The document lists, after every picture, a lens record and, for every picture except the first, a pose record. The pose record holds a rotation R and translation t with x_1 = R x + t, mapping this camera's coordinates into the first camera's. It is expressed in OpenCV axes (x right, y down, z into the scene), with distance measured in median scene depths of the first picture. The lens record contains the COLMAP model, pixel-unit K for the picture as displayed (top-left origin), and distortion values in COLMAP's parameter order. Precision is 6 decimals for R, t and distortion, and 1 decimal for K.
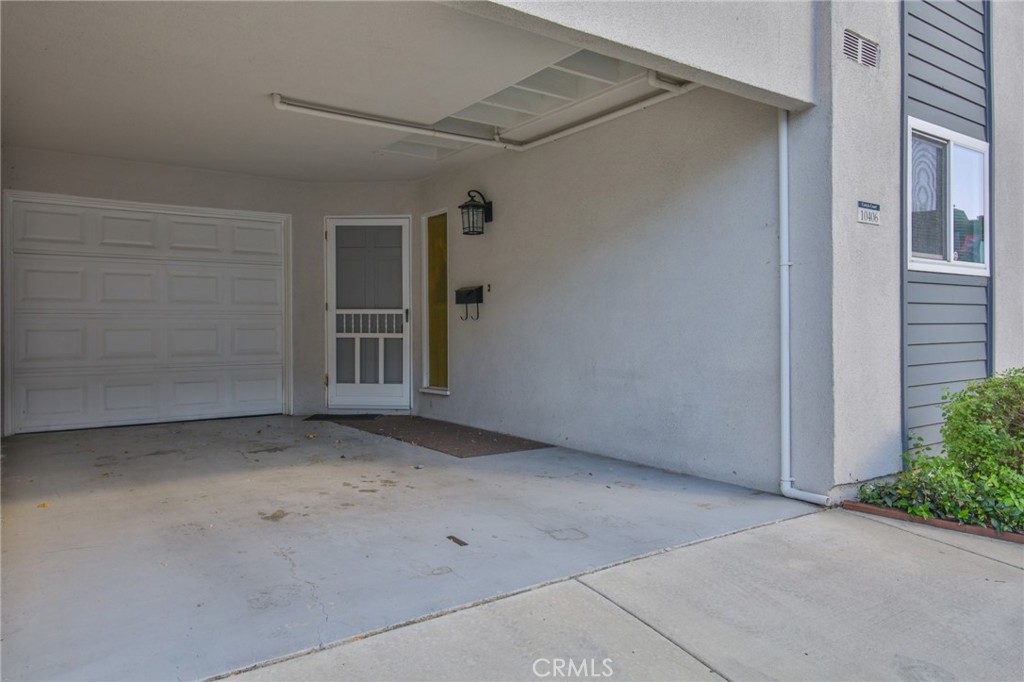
lens RADIAL K [[703.4, 0, 511.9], [0, 703.4, 342.3], [0, 0, 1]] dist [0.026329, -0.000721]
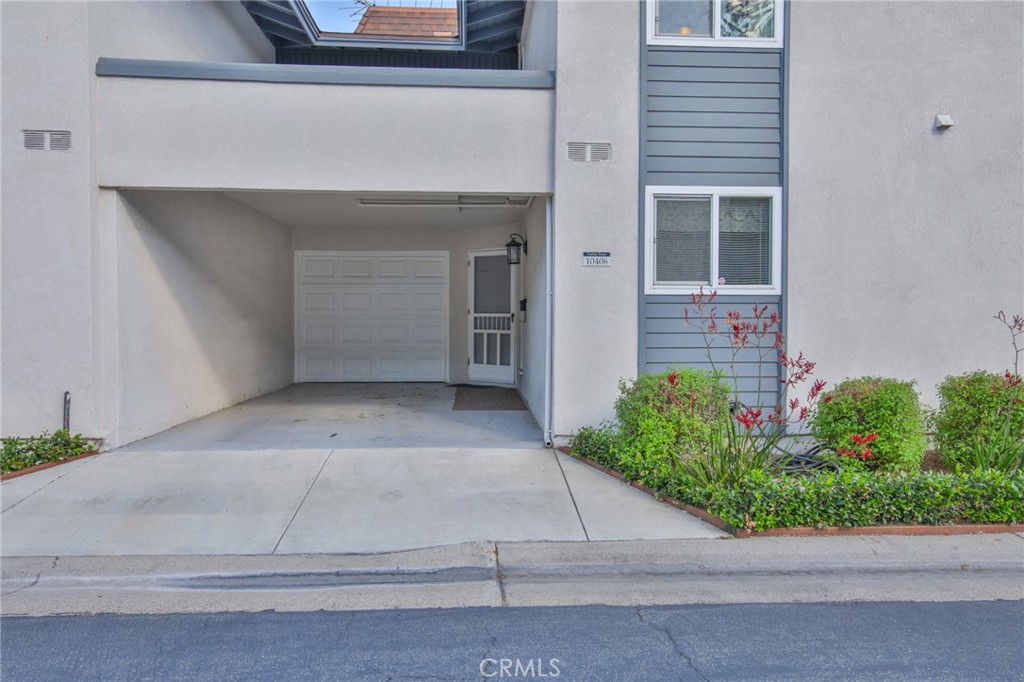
lens RADIAL K [[703.4, 0, 514.3], [0, 703.4, 335.4], [0, 0, 1]] dist [0.026329, -0.000721]
pose [[0.835809, 0.020894, -0.548623, 0.631399], [-0.018151, 0.999781, 0.010423, -0.017760], [0.548720, 0.001246, 0.836005, -0.181944]]
